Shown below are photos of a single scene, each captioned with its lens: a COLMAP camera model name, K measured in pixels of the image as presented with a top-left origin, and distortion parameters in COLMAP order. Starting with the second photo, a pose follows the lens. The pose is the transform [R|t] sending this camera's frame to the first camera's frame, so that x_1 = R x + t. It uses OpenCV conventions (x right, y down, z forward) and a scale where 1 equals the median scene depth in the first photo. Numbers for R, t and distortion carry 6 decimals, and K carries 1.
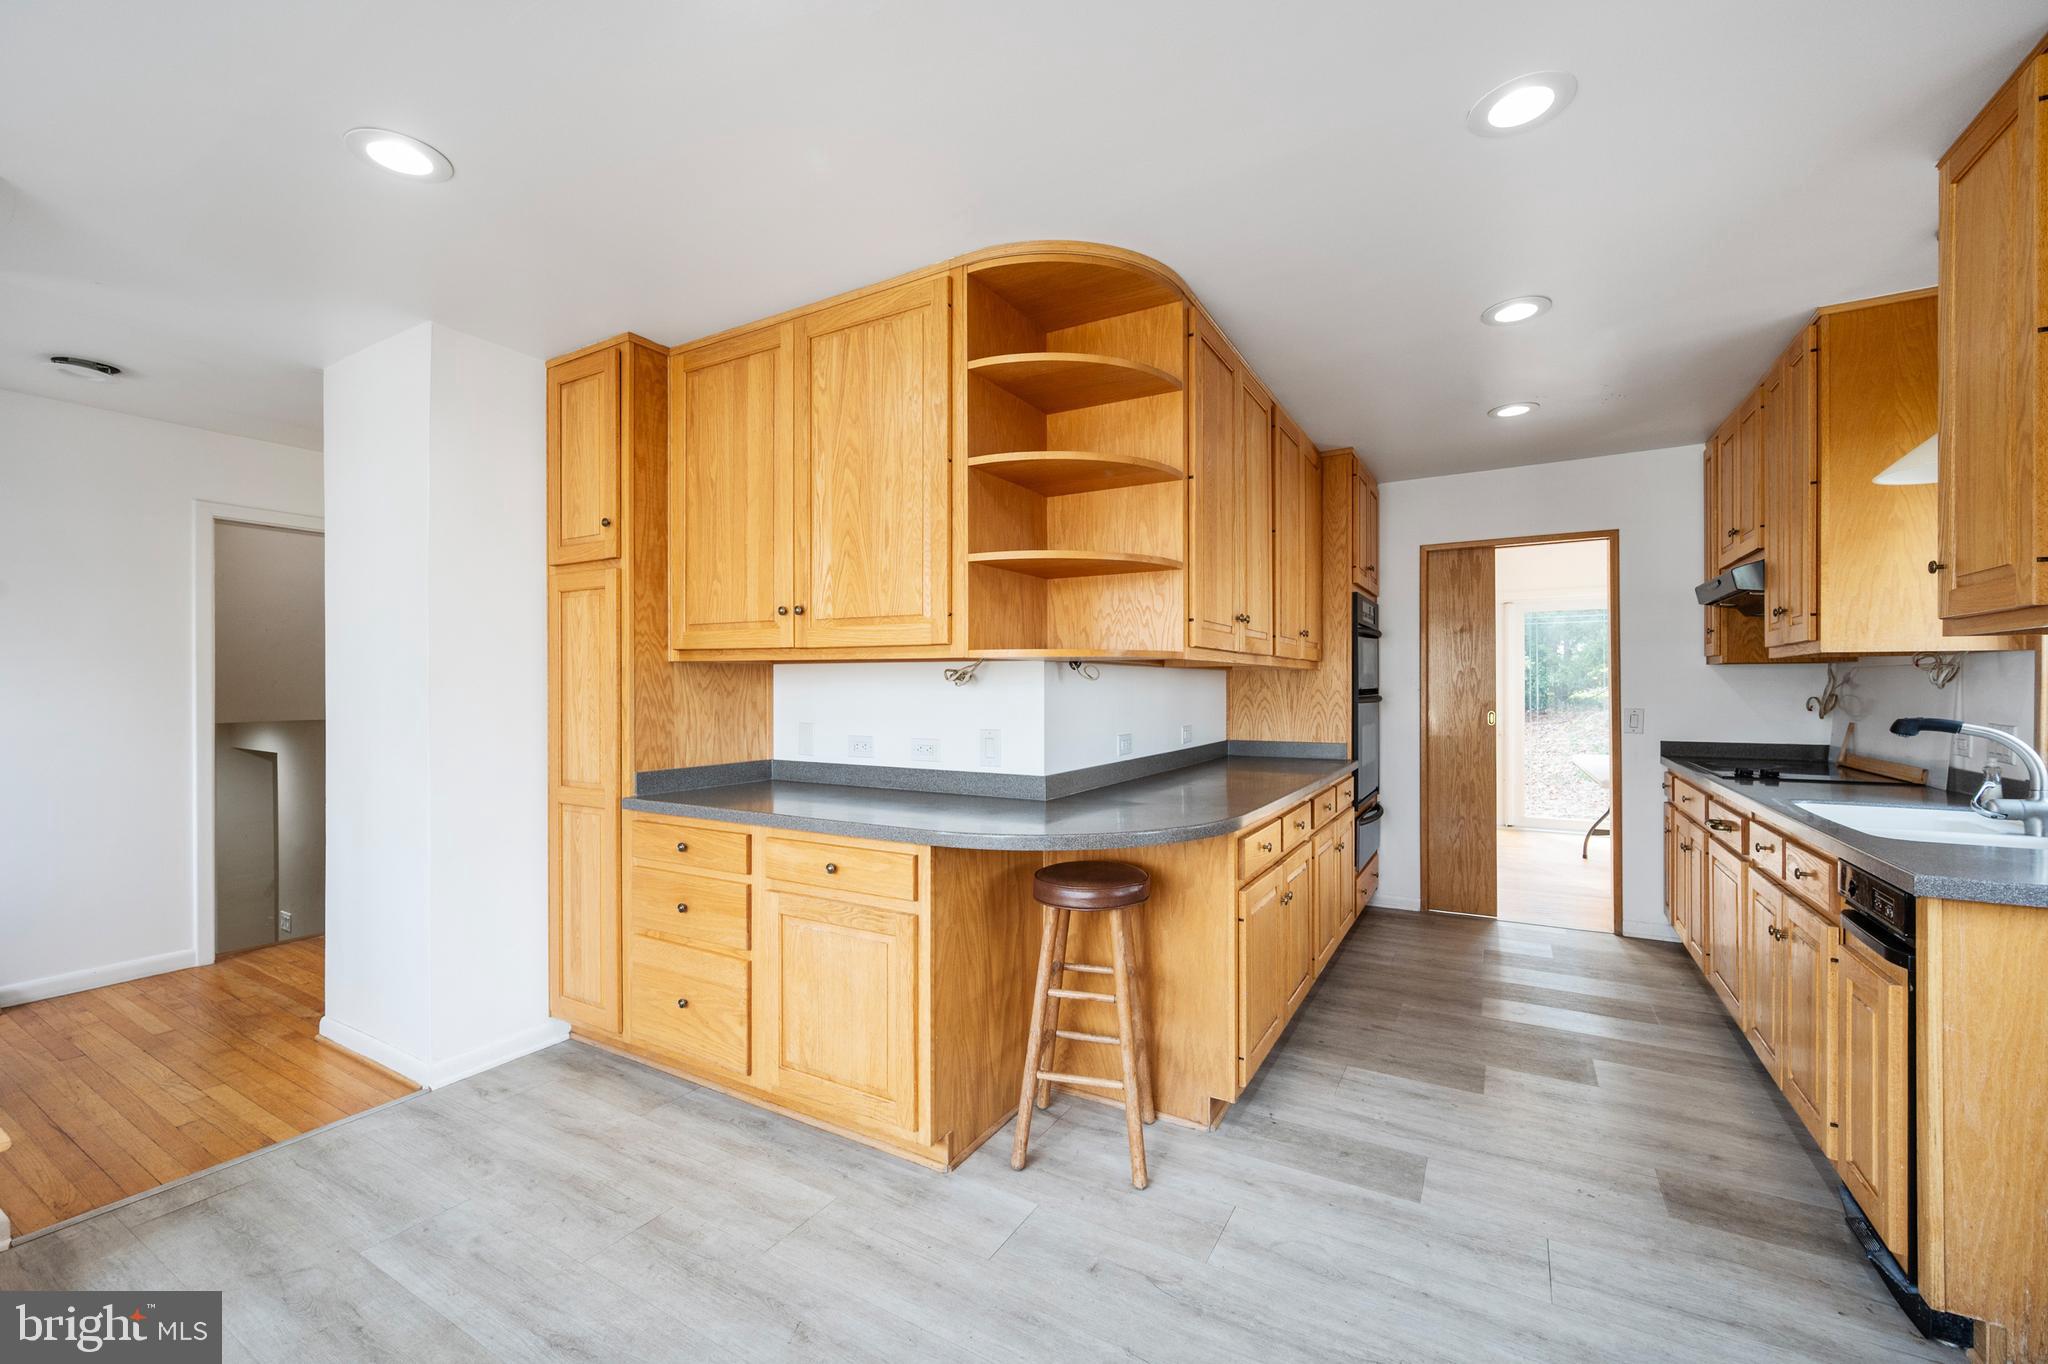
lens RADIAL K [[829.6, 0, 1028.4], [0, 829.6, 687.8], [0, 0, 1]] dist [-0.001555, 0.000533]
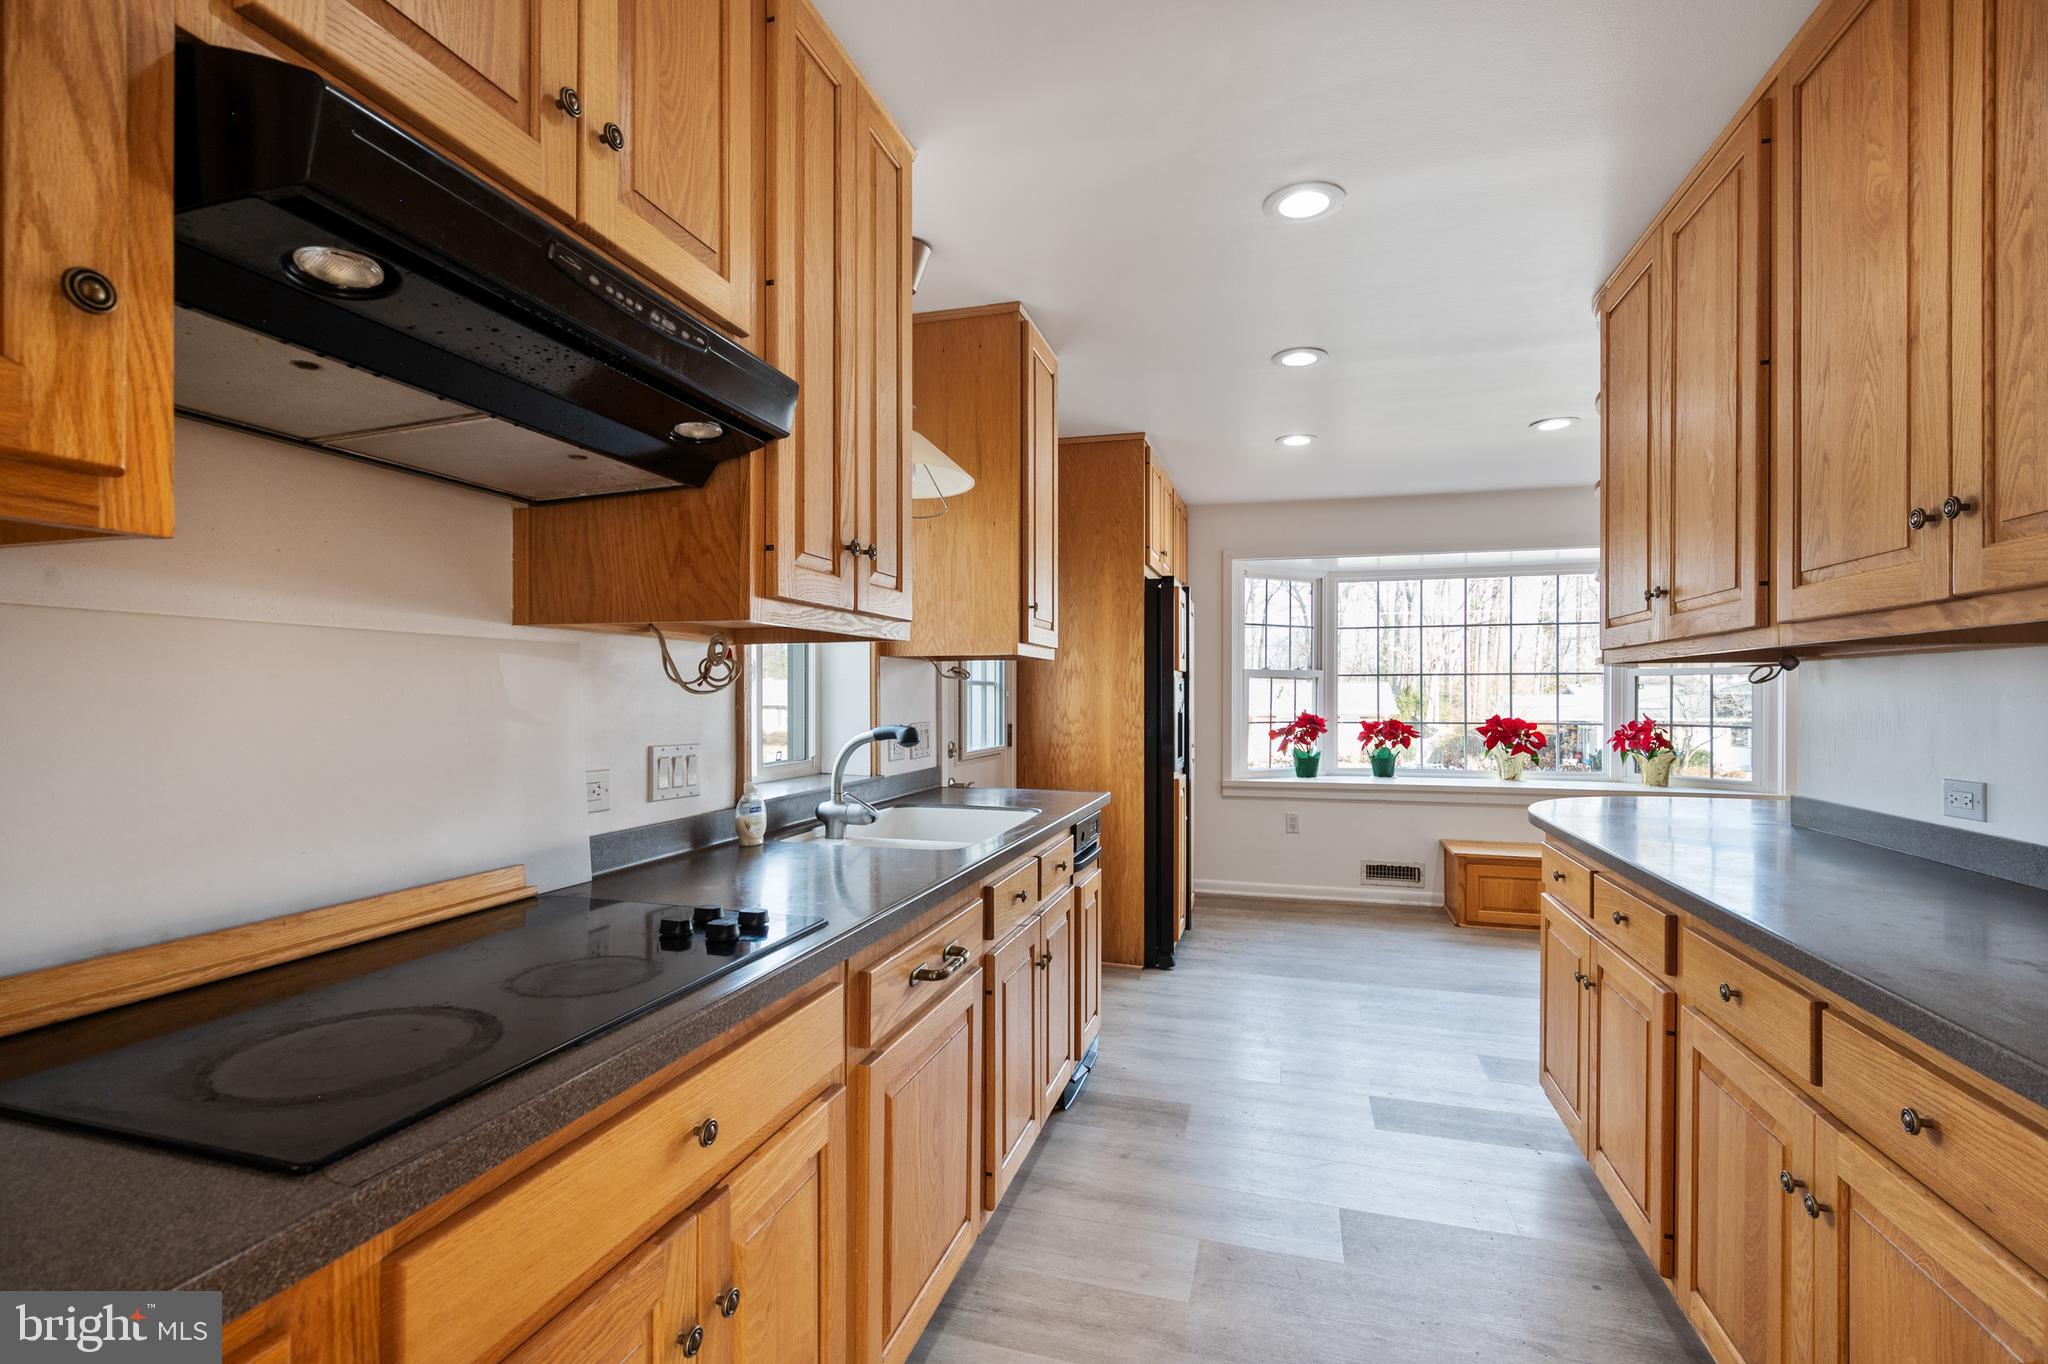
lens RADIAL K [[917.7, 0, 1022.0], [0, 917.7, 693.2], [0, 0, 1]] dist [0.000224, -0.000023]
pose [[-0.972013, 0.001549, -0.234921, 0.848531], [0.000960, 0.999996, 0.002619, -0.002112], [0.234924, 0.002320, -0.972011, 1.442328]]
